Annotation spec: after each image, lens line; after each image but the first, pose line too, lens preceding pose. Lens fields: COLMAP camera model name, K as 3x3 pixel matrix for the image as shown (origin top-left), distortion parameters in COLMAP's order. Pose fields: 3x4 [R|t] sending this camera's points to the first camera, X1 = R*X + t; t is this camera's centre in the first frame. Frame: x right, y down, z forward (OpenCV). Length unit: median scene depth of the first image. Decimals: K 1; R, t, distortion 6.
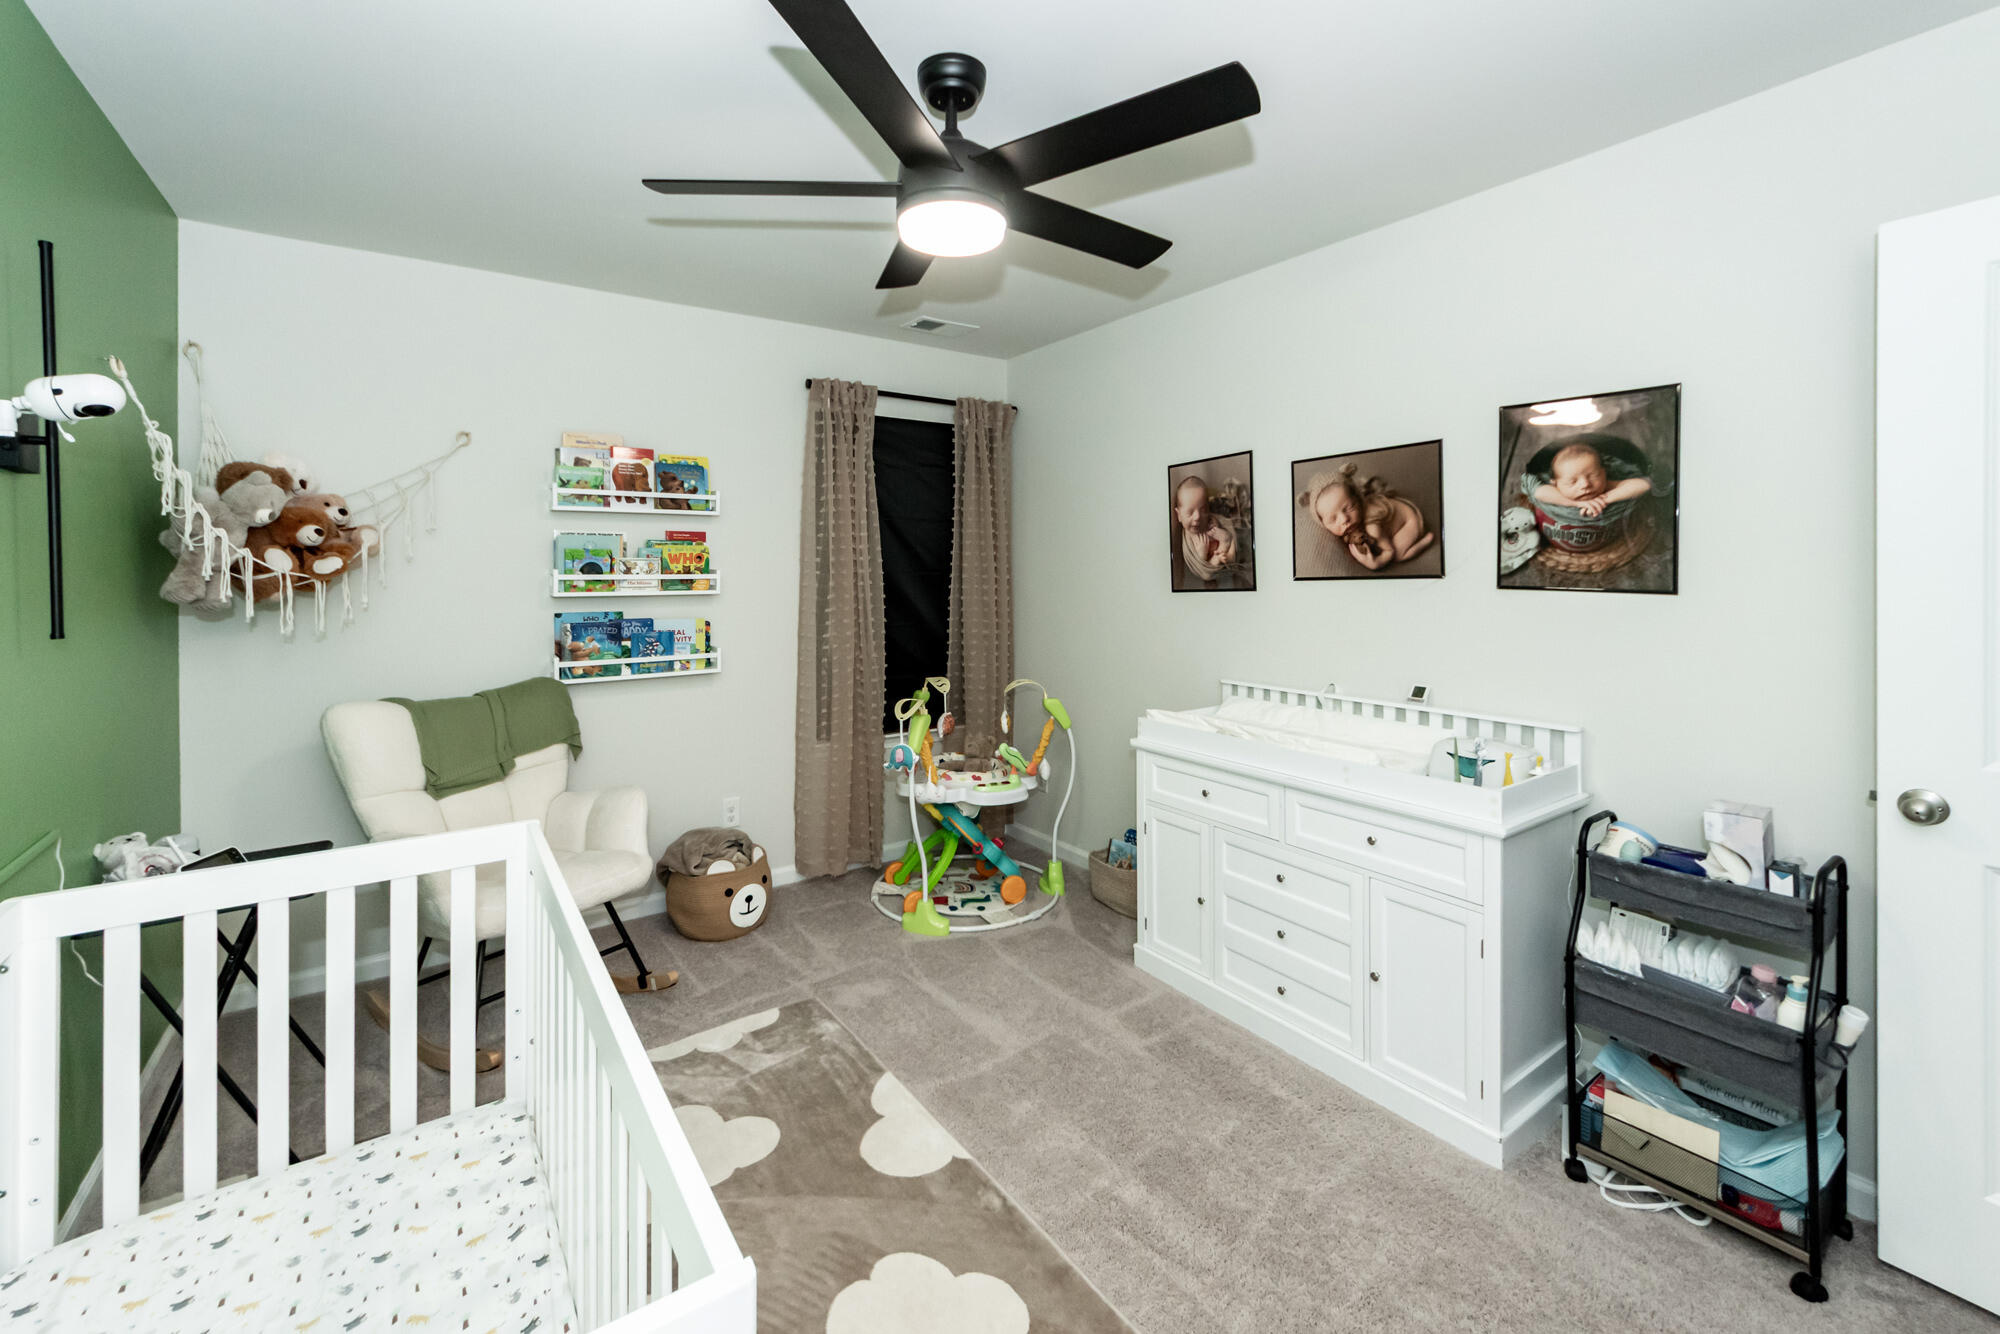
lens RADIAL K [[799.4, 0, 989.2], [0, 799.4, 671.8], [0, 0, 1]] dist [-0.000127, -0.011855]
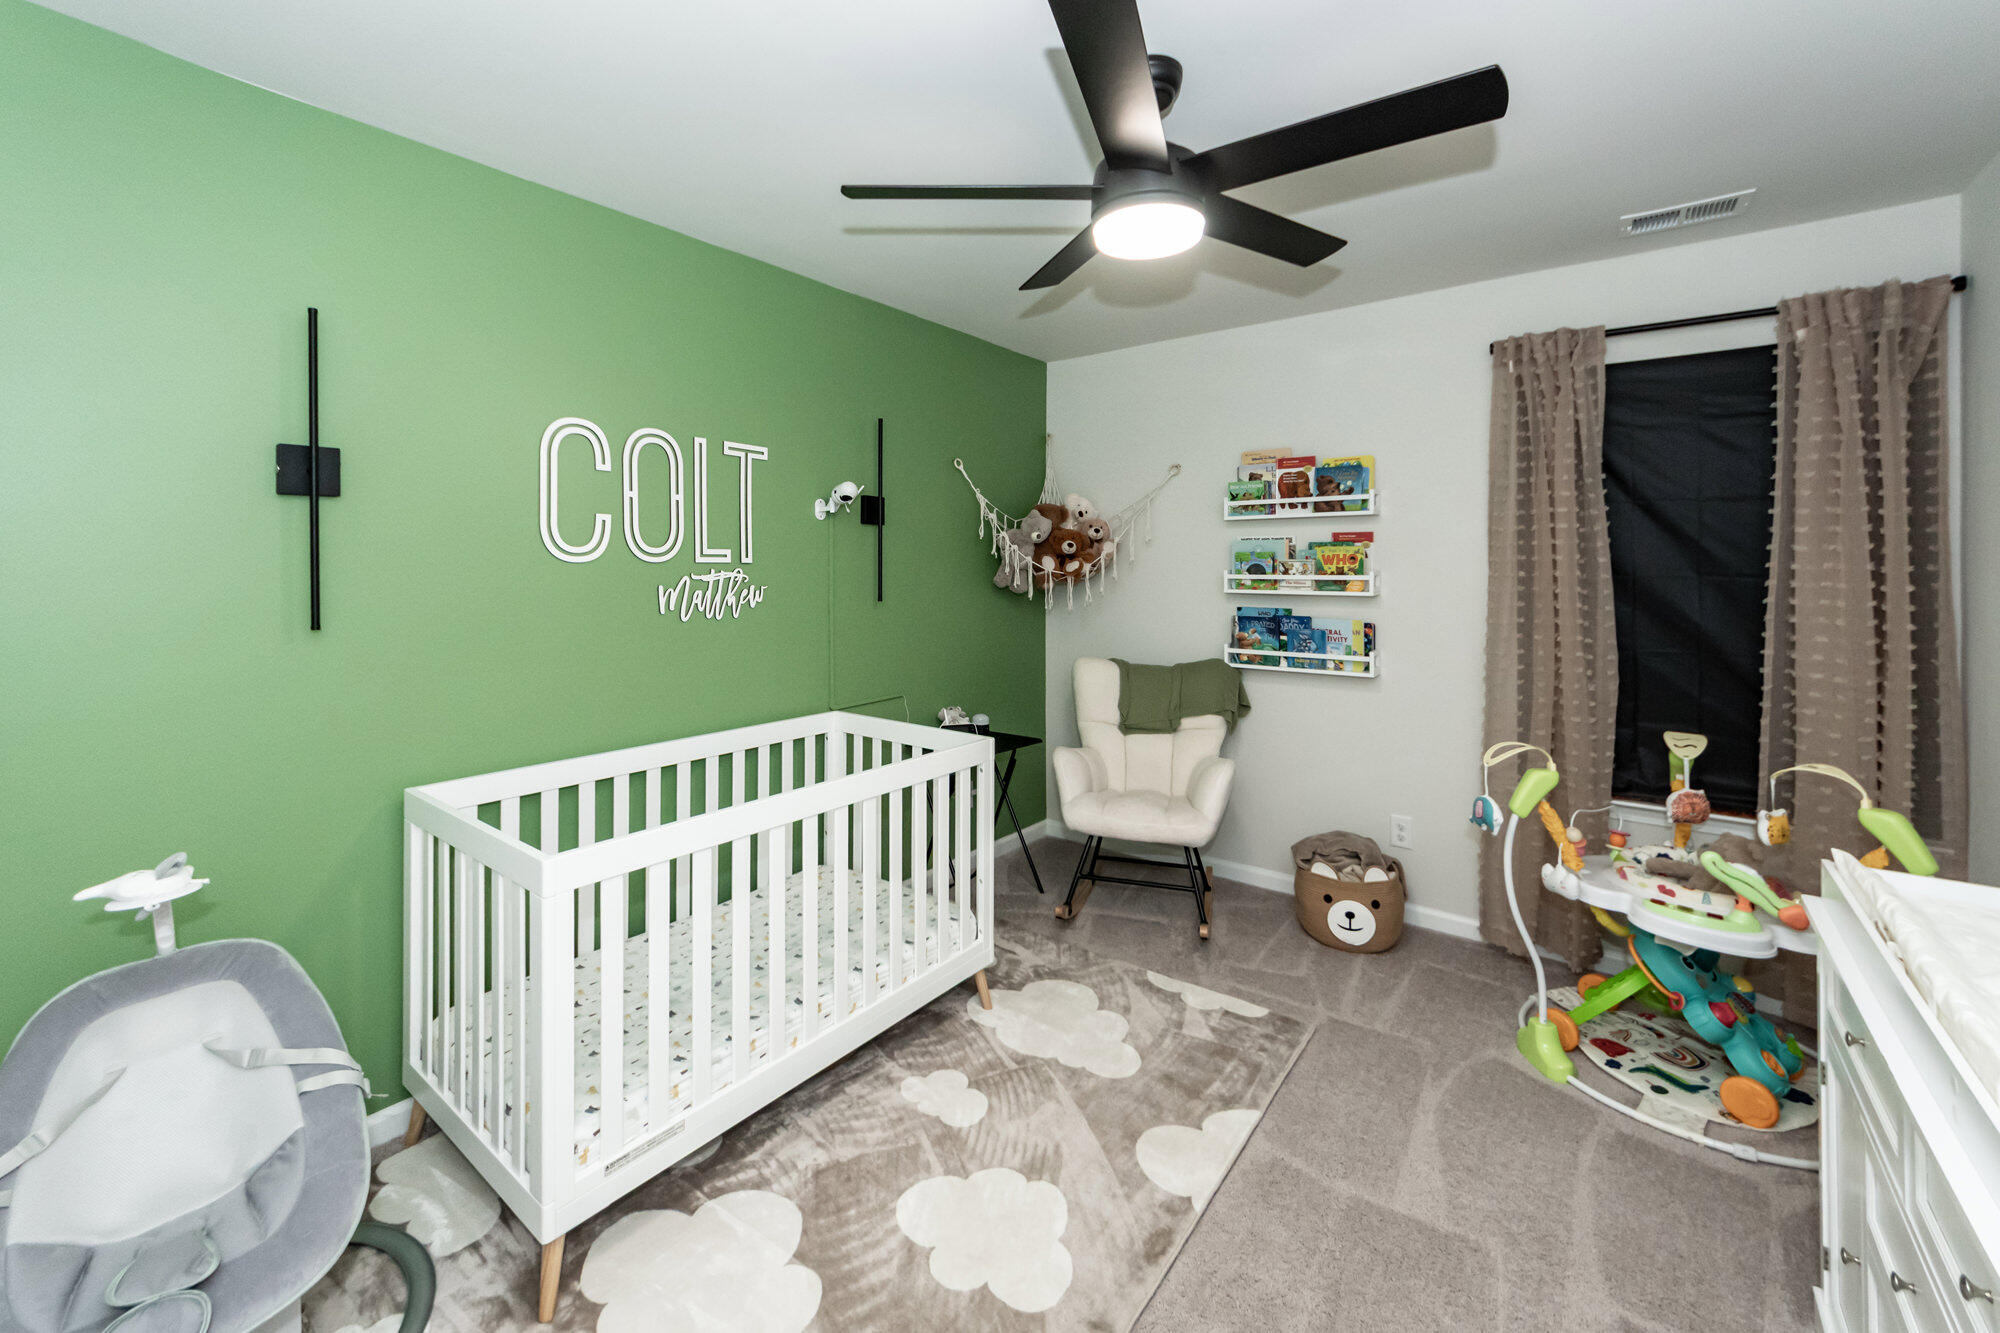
lens RADIAL K [[799.4, 0, 989.2], [0, 799.4, 671.3], [0, 0, 1]] dist [-0.000127, -0.011855]
pose [[0.290273, 0.125738, -0.948647, 0.476844], [-0.122178, 0.988087, 0.093580, -0.044118], [0.949112, 0.088740, 0.302177, 0.296599]]
